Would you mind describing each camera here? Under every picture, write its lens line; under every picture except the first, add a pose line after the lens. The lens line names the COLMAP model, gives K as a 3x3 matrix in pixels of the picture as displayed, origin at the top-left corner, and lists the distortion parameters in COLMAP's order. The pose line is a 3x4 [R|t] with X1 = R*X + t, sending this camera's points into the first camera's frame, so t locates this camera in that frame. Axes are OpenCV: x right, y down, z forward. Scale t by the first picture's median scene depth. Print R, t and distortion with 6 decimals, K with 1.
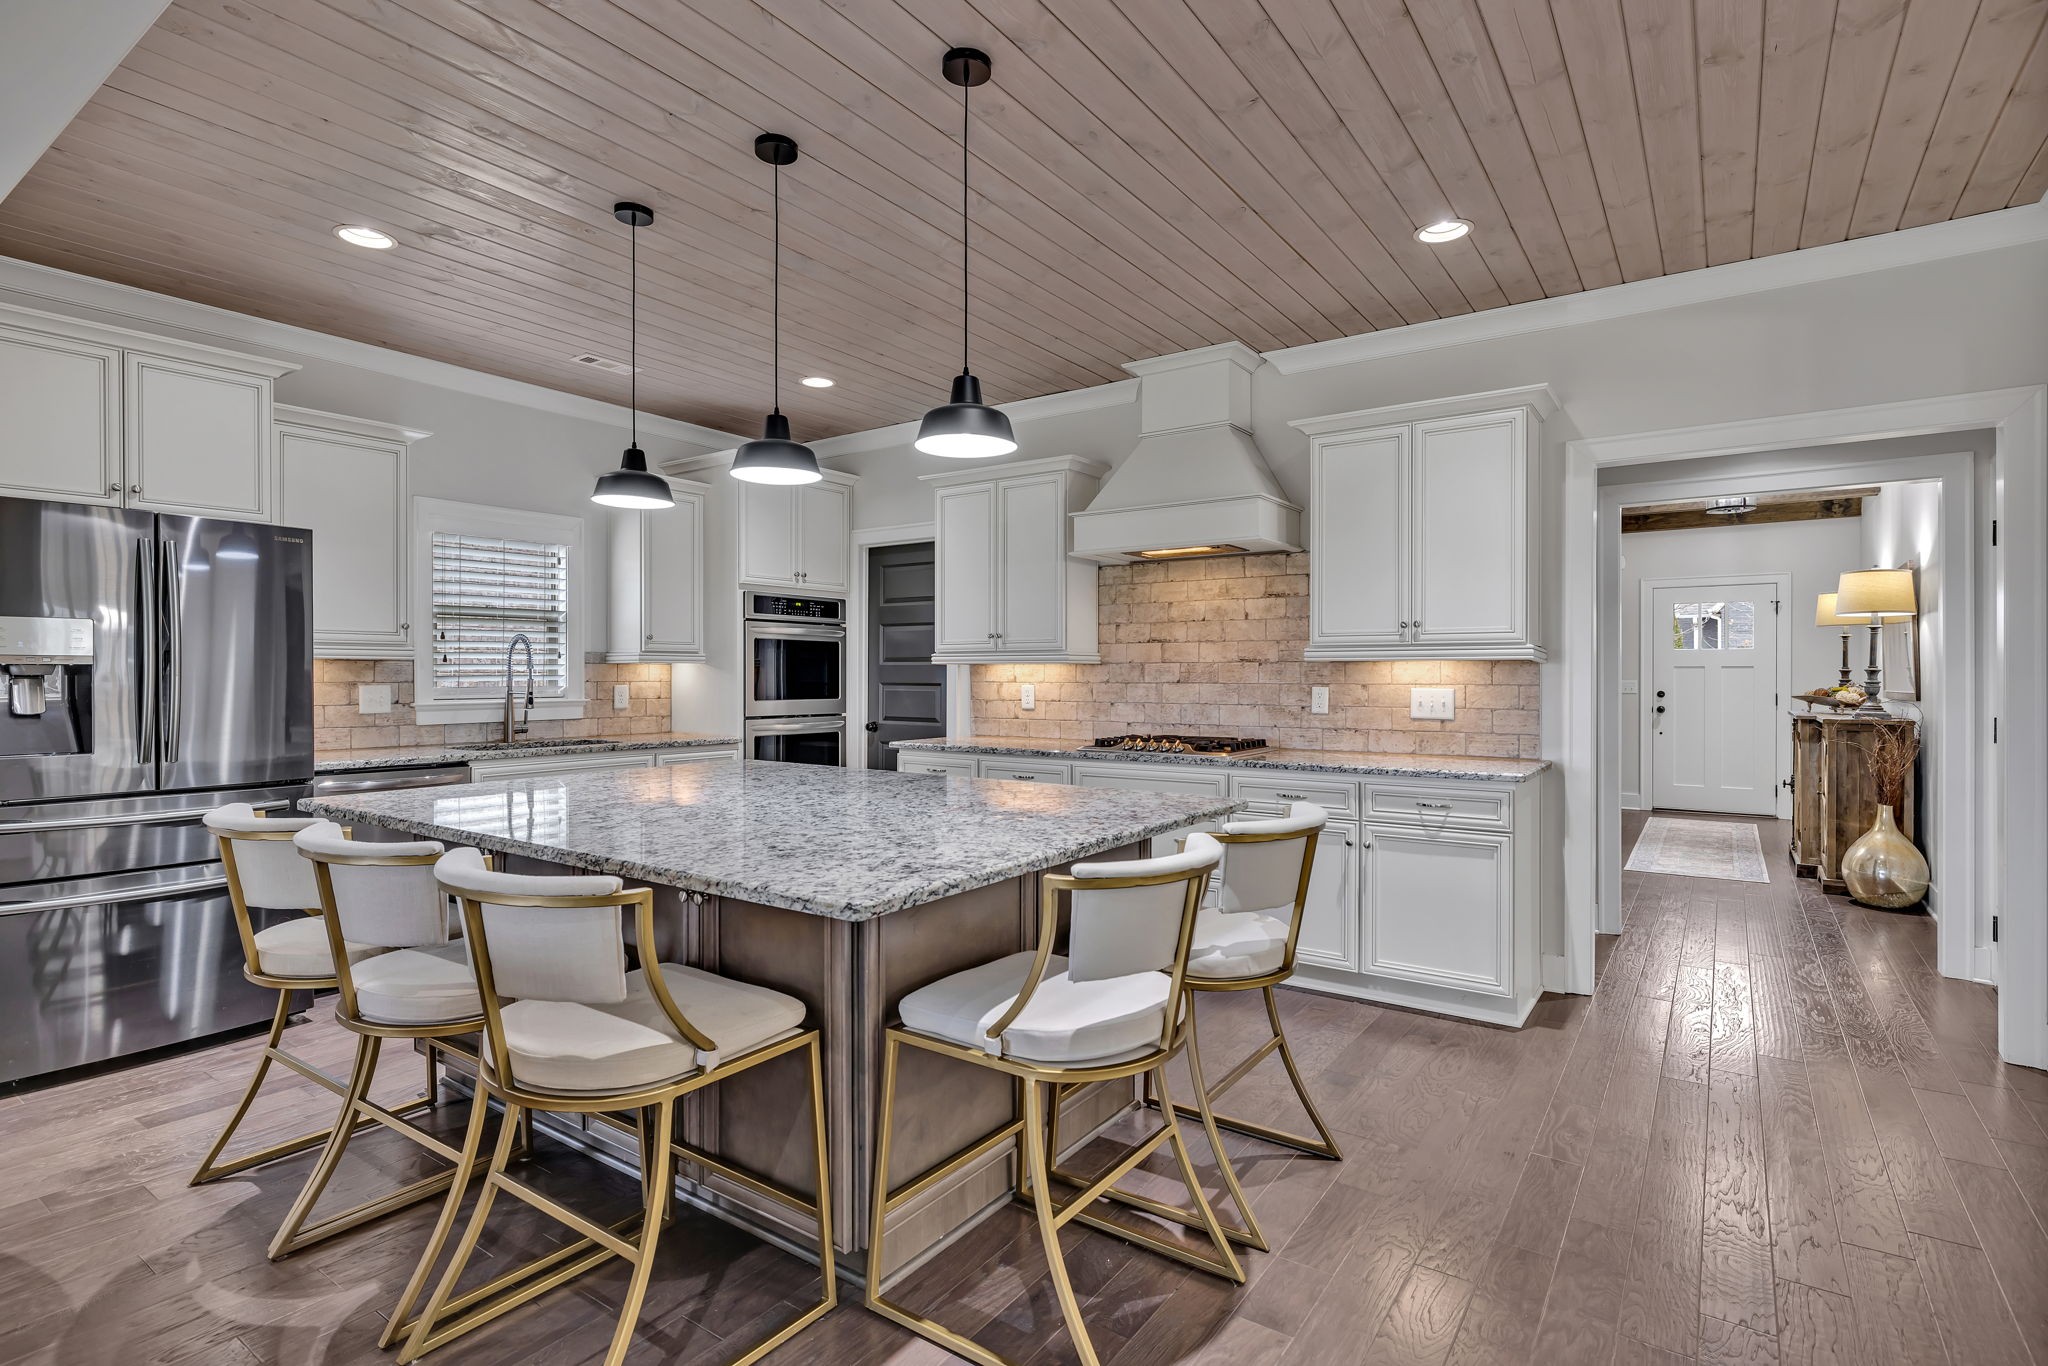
lens RADIAL K [[1009.0, 0, 1024.0], [0, 1009.0, 683.0], [0, 0, 1]] dist [0.003116, 0.000941]
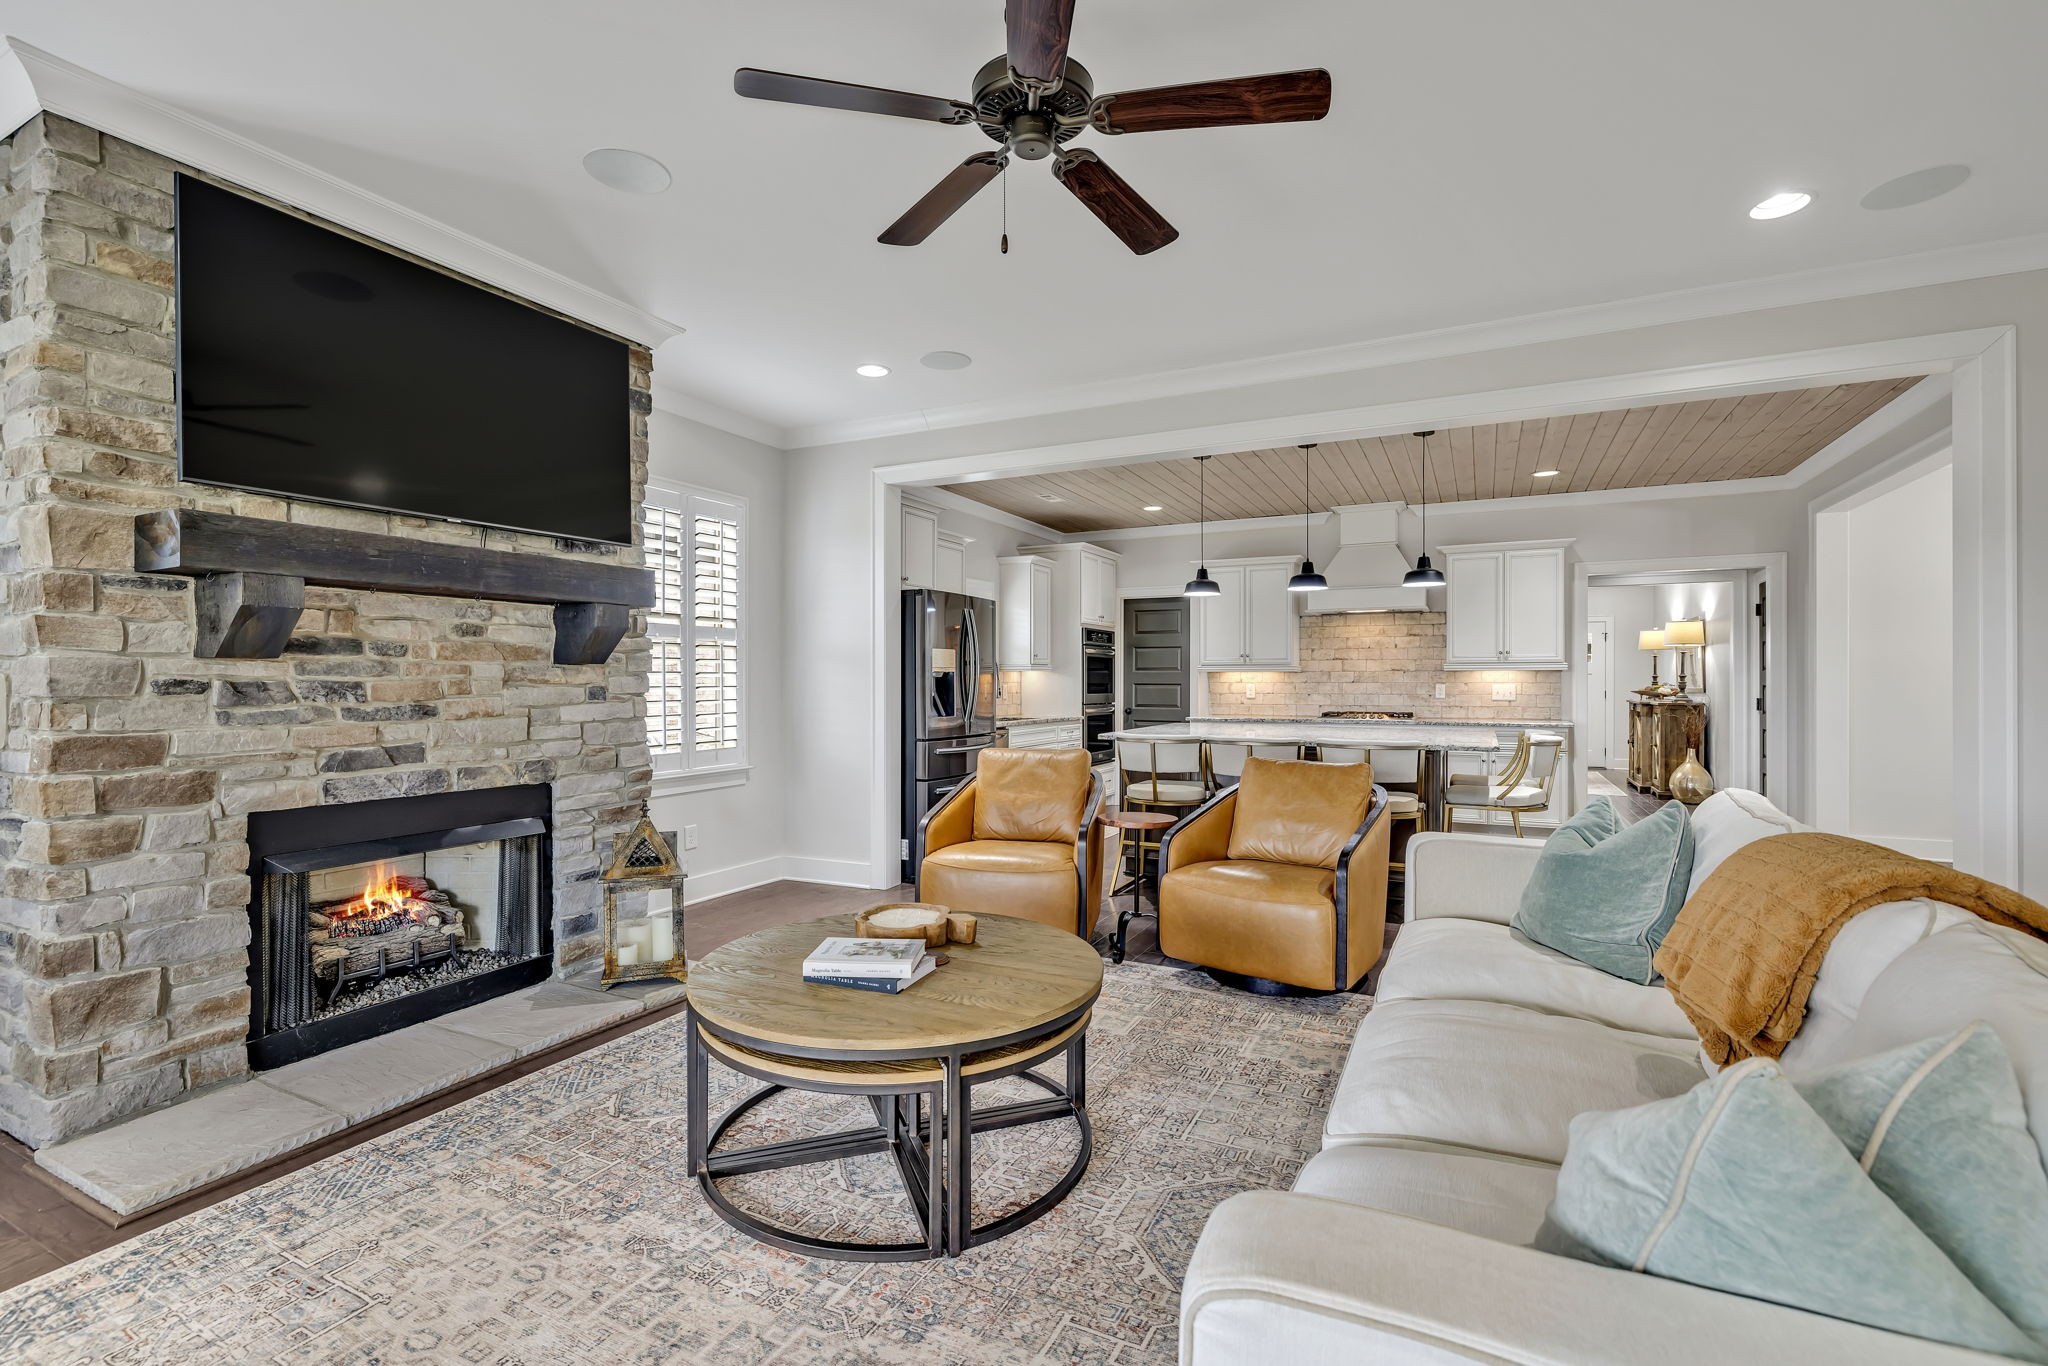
lens RADIAL K [[927.5, 0, 1024.0], [0, 927.5, 683.0], [0, 0, 1]] dist [0.000091, -0.000038]
pose [[0.988192, -0.000333, 0.153220, -0.653413], [0.001518, 0.999970, -0.007616, 0.011905], [-0.153213, 0.007759, 0.988163, -0.521178]]
